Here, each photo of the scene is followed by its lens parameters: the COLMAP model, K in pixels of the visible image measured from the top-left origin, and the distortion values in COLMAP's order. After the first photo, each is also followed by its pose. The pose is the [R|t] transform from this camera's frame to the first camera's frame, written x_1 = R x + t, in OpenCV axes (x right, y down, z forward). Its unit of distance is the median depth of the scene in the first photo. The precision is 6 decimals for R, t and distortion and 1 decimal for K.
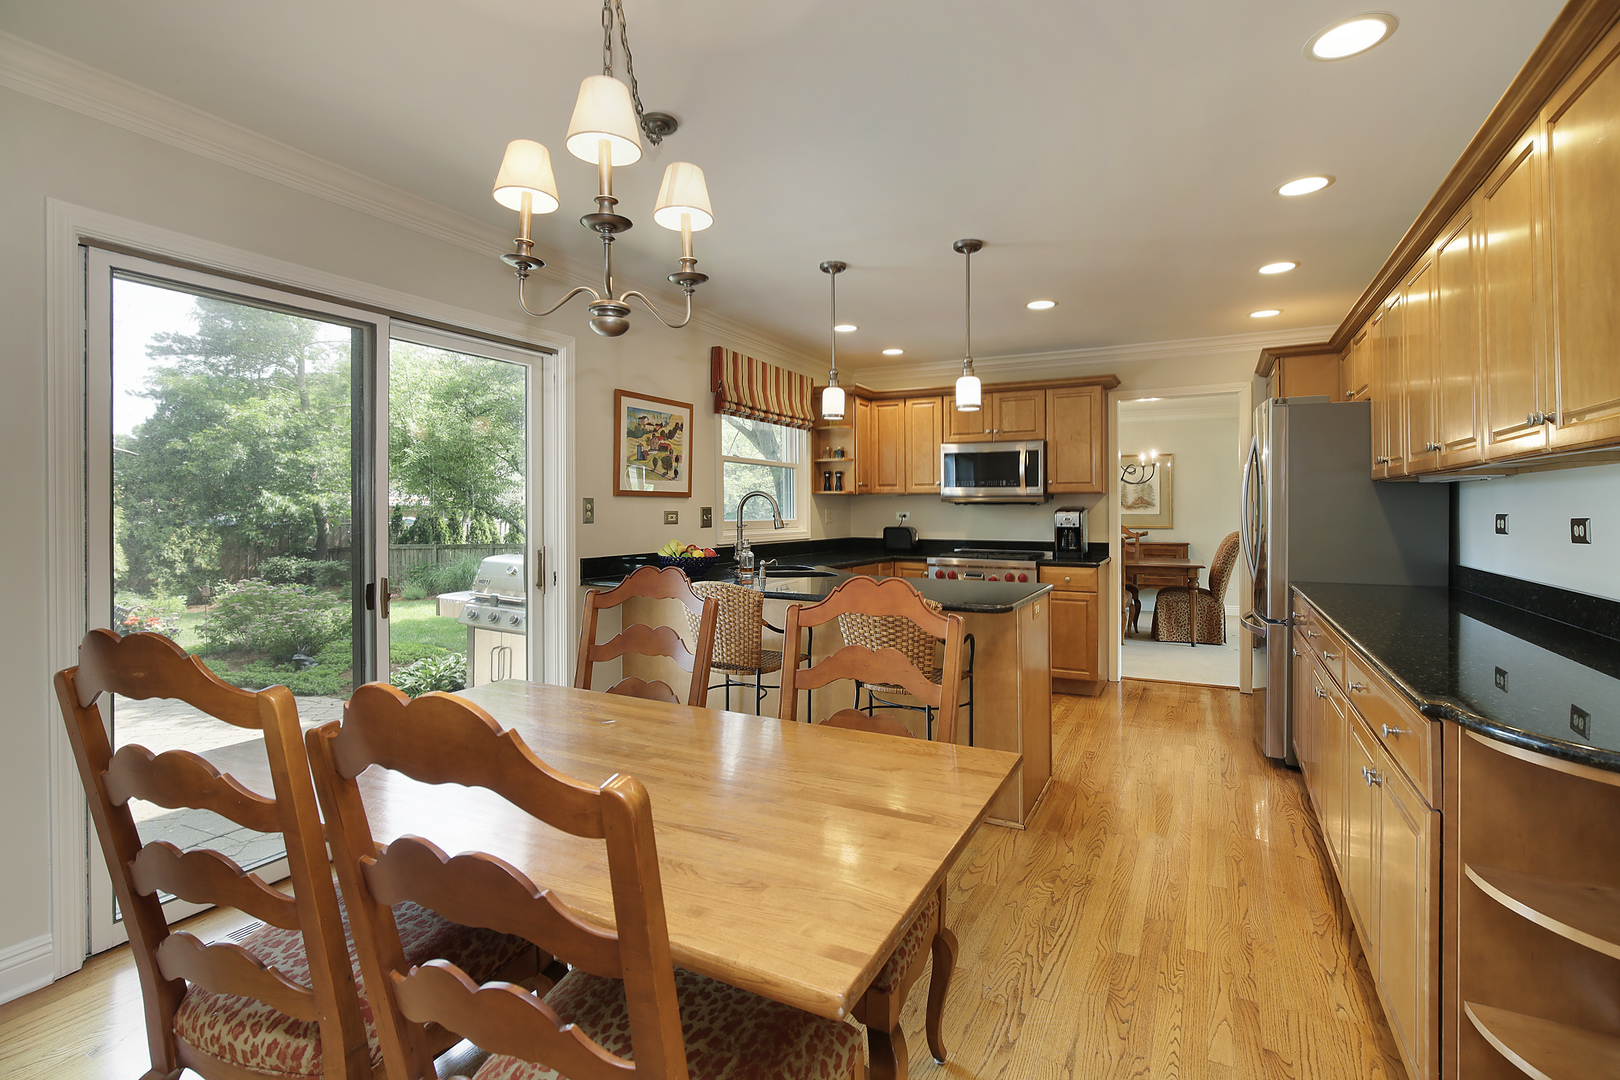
lens RADIAL K [[756.9, 0, 810.8], [0, 756.9, 507.9], [0, 0, 1]] dist [-0.002577, -0.000207]
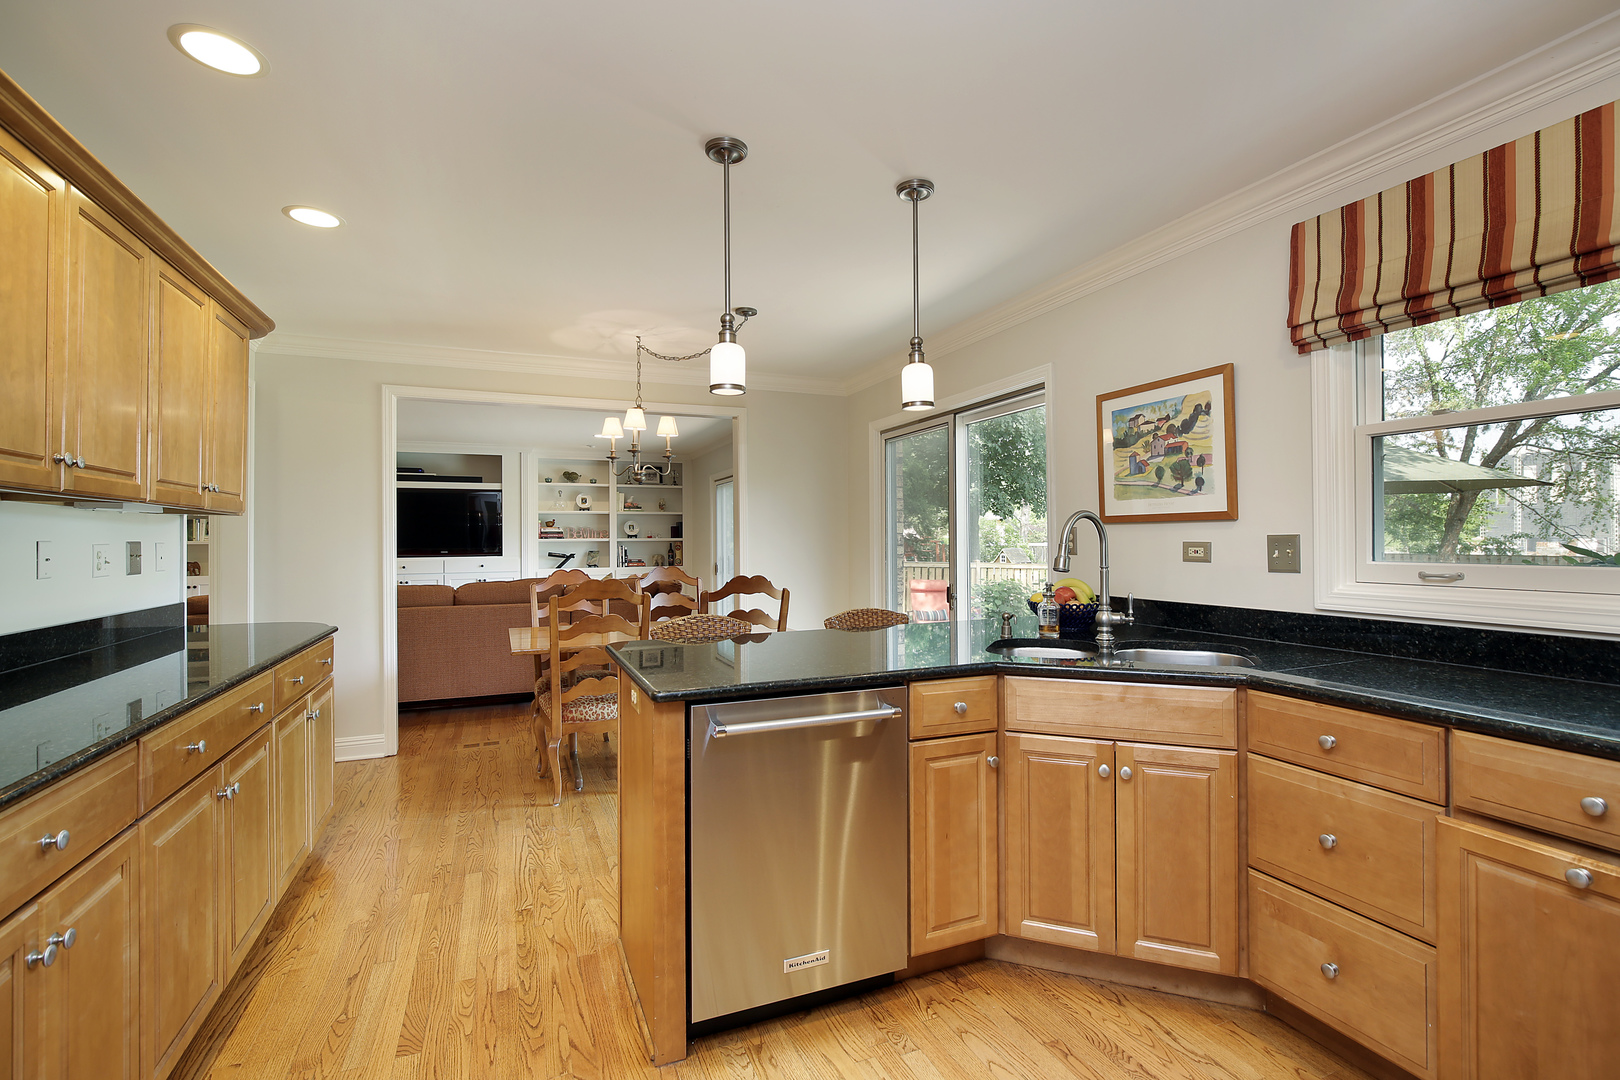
lens RADIAL K [[756.9, 0, 814.4], [0, 756.9, 540.1], [0, 0, 1]] dist [-0.002577, -0.000207]
pose [[-0.640259, 0.009541, -0.768100, 0.537121], [0.014245, 0.999898, 0.000546, -0.002374], [0.768027, -0.010592, -0.640330, 1.181712]]
